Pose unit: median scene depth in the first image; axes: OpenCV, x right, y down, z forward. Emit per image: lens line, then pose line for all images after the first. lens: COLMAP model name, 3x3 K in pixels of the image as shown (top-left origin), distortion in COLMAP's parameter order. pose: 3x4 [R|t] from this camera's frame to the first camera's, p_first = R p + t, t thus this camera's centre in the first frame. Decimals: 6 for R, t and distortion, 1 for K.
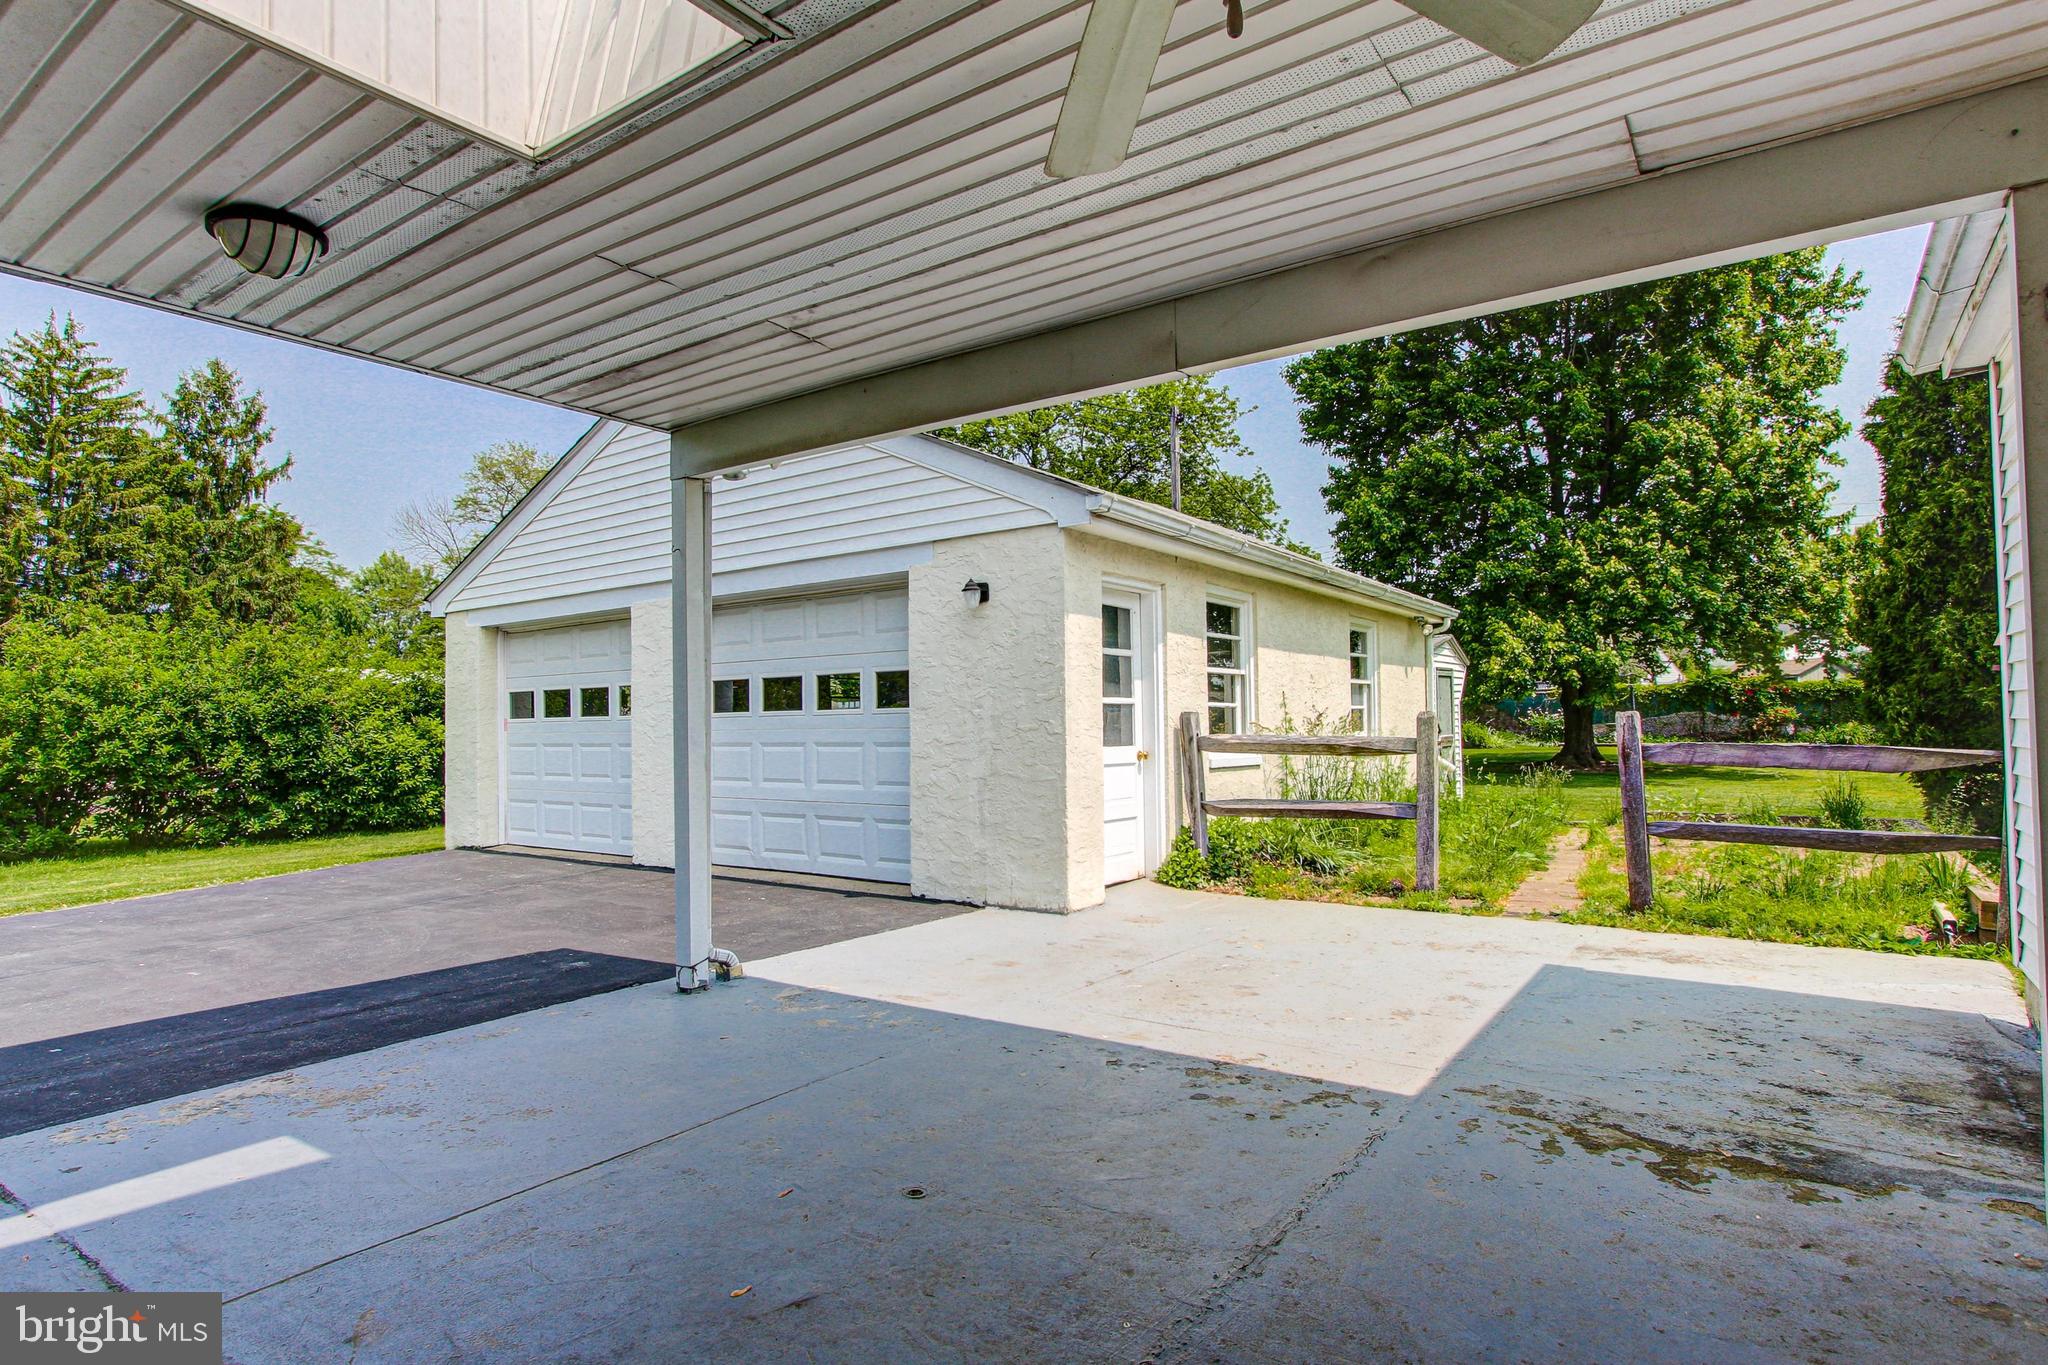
lens RADIAL K [[1081.2, 0, 1027.5], [0, 1081.2, 700.0], [0, 0, 1]] dist [-0.021993, 0.015188]
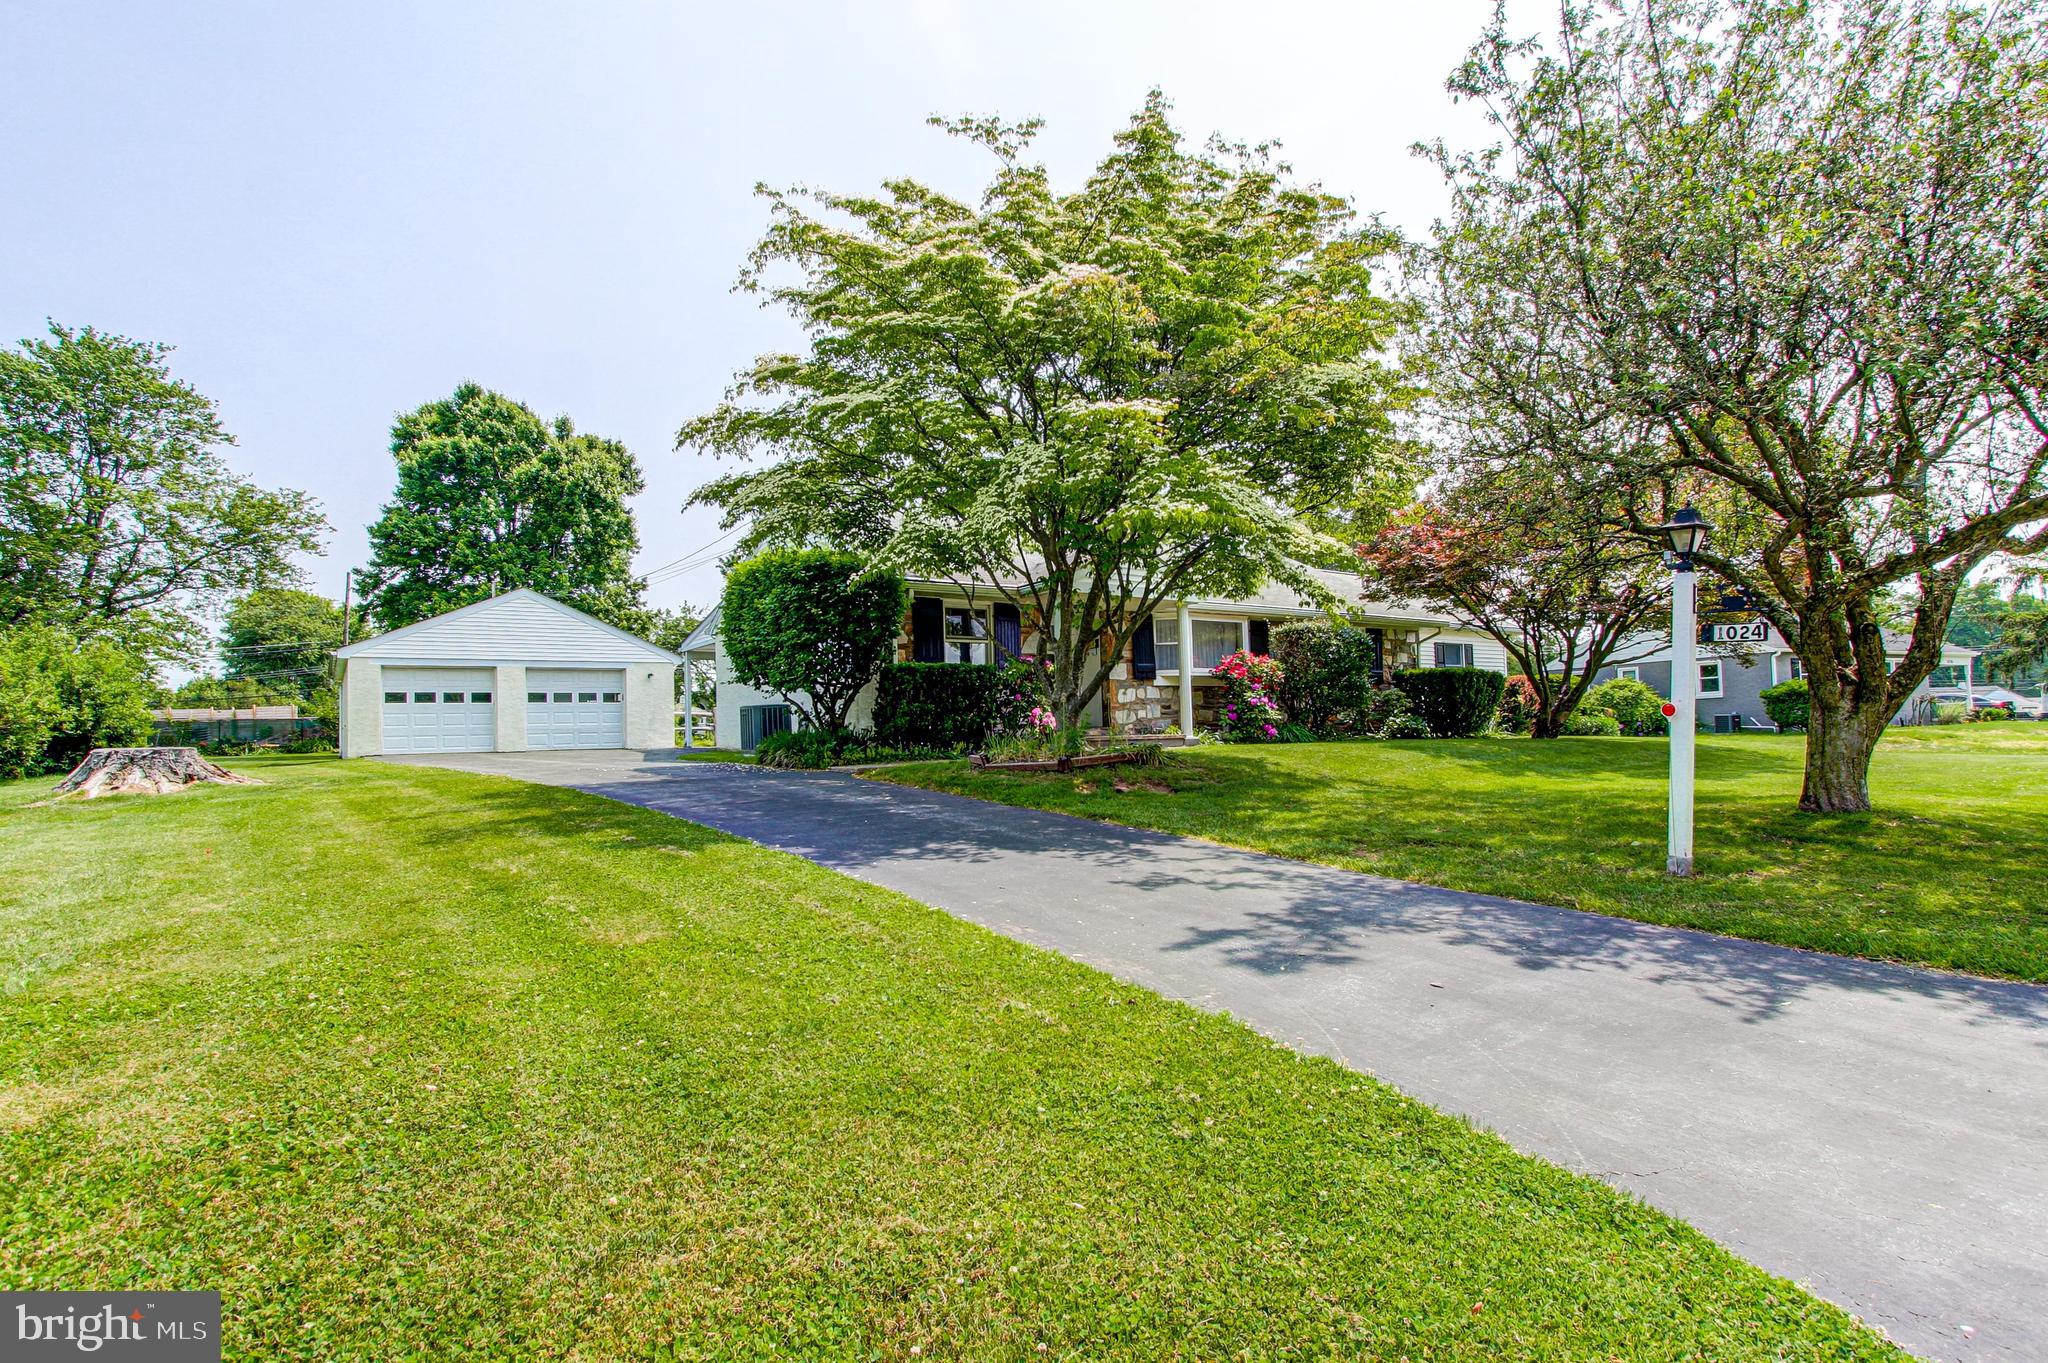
lens RADIAL K [[1004.0, 0, 1023.5], [0, 1004.0, 706.0], [0, 0, 1]] dist [-0.001073, -0.000102]
pose [[0.331500, 0.035132, 0.942801, -1.671226], [0.000888, 0.999294, -0.037549, 0.086230], [-0.943455, 0.013285, 0.331235, -0.865377]]
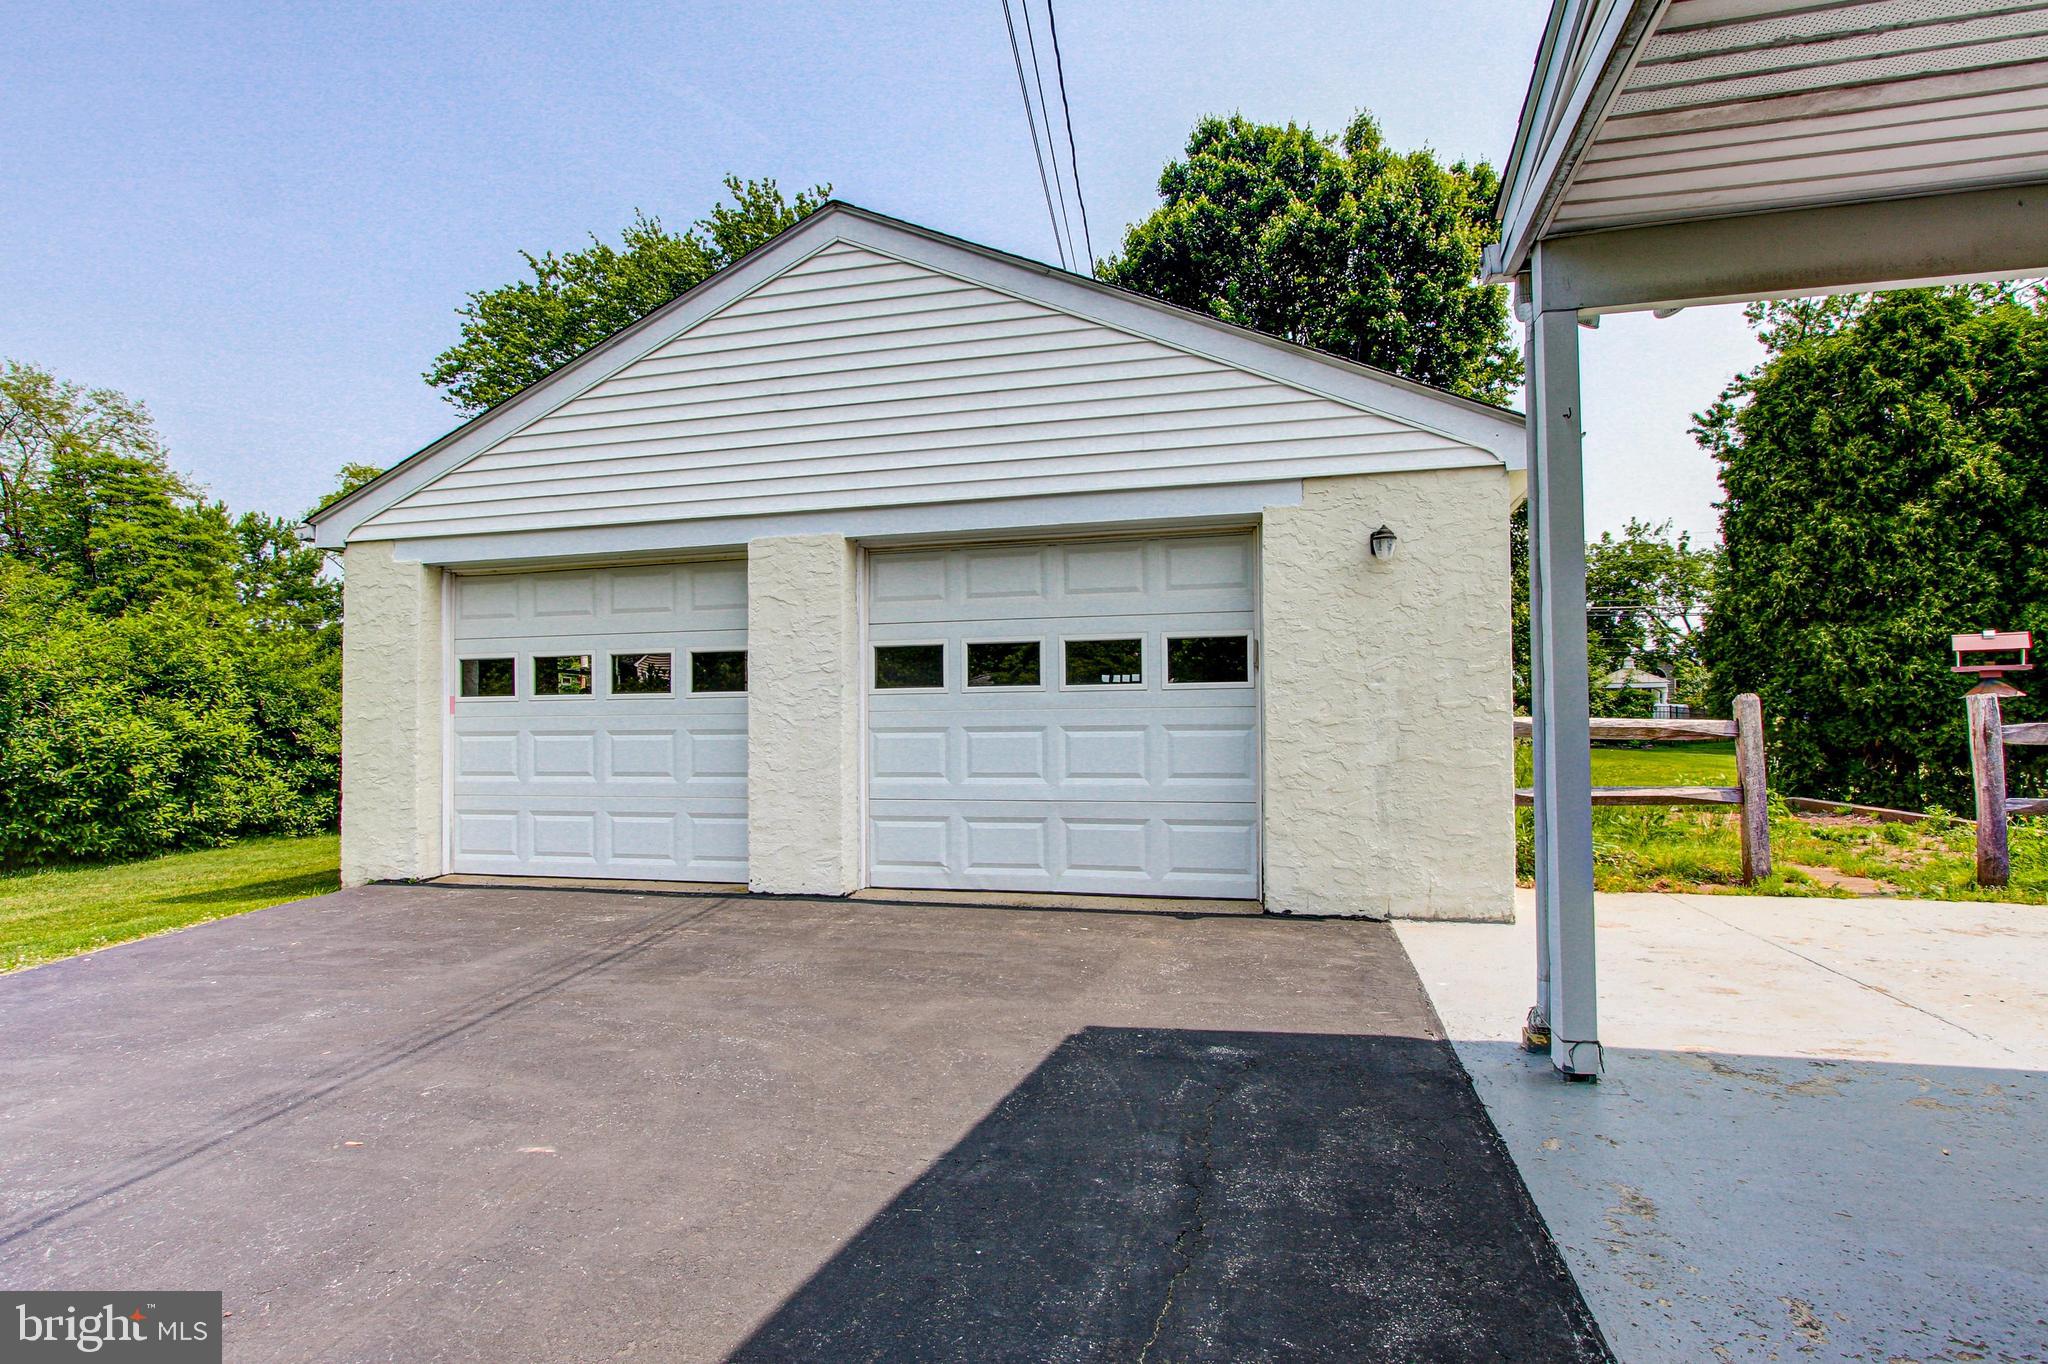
lens RADIAL K [[1034.4, 0, 1023.3], [0, 1034.4, 695.4], [0, 0, 1]] dist [-0.013160, 0.004434]
pose [[0.932515, 0.015430, 0.360803, -0.298026], [-0.012121, 0.999861, -0.011432, 0.015621], [-0.360929, 0.006287, 0.932572, 0.181494]]
